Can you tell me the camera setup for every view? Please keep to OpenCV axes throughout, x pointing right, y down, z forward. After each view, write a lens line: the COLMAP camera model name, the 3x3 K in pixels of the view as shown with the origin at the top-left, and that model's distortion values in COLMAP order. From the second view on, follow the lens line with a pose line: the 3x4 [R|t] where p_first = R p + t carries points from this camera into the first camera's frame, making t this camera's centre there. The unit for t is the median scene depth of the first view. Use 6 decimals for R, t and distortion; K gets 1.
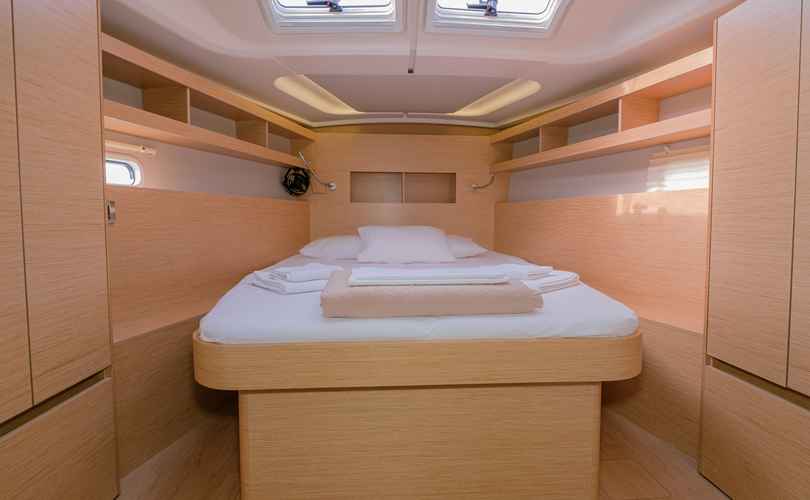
lens RADIAL K [[346.3, 0, 405.0], [0, 346.3, 250.0], [0, 0, 1]] dist [0.000654, -0.000220]
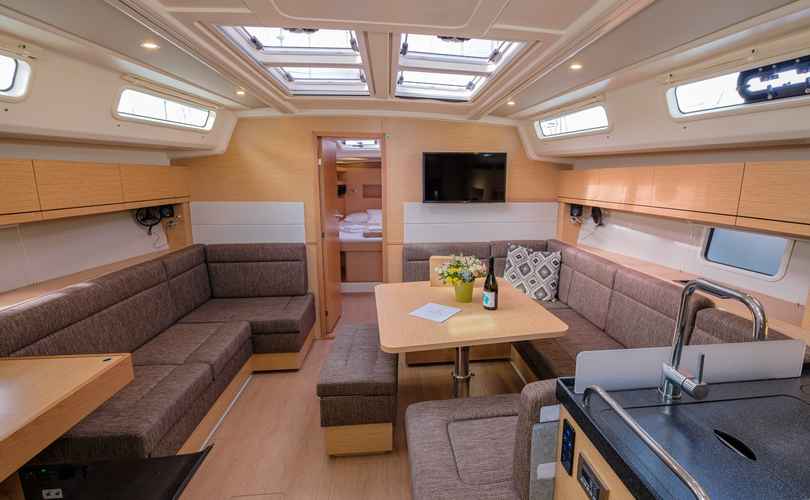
lens RADIAL K [[363.1, 0, 435.1], [0, 363.1, 248.5], [0, 0, 1]] dist [-0.002473, -0.000461]
pose [[0.996401, -0.005062, 0.084615, 0.149743], [-0.004628, 0.993478, 0.113930, -0.097244], [-0.084640, -0.113912, 0.989879, -1.894255]]
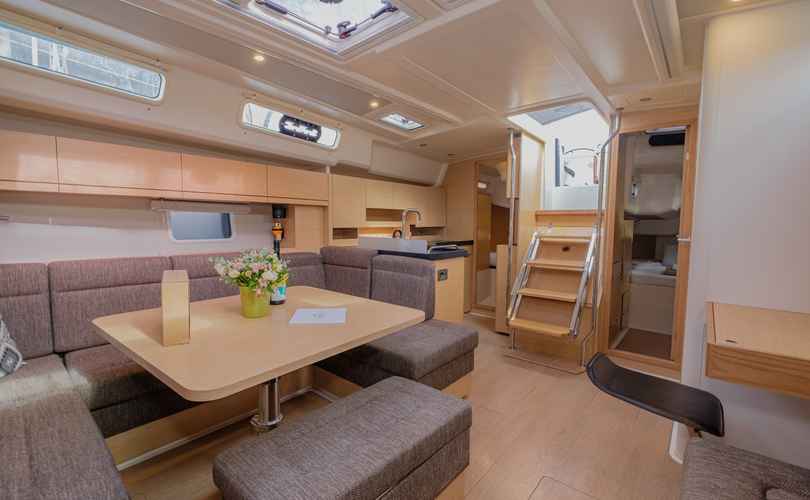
lens RADIAL K [[346.3, 0, 405.0], [0, 346.3, 250.0], [0, 0, 1]] dist [0.000654, -0.000220]
pose [[-0.723938, -0.050263, 0.688032, -0.322642], [0.051053, 0.990704, 0.126091, -0.029287], [-0.687974, 0.126409, -0.714642, -0.681702]]
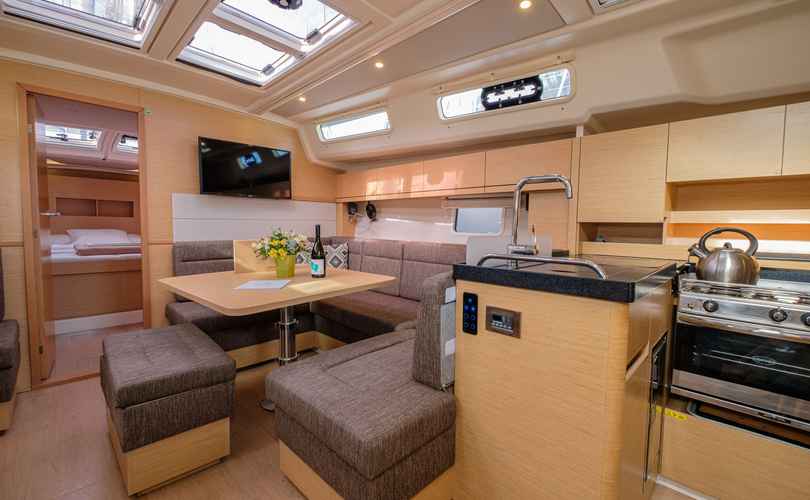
lens RADIAL K [[346.3, 0, 405.0], [0, 346.3, 250.0], [0, 0, 1]] dist [0.000654, -0.000220]
pose [[0.733337, -0.035389, 0.678943, -0.076297], [0.033504, 0.999312, 0.015899, 0.083648], [-0.679039, 0.011088, 0.734019, -1.817939]]
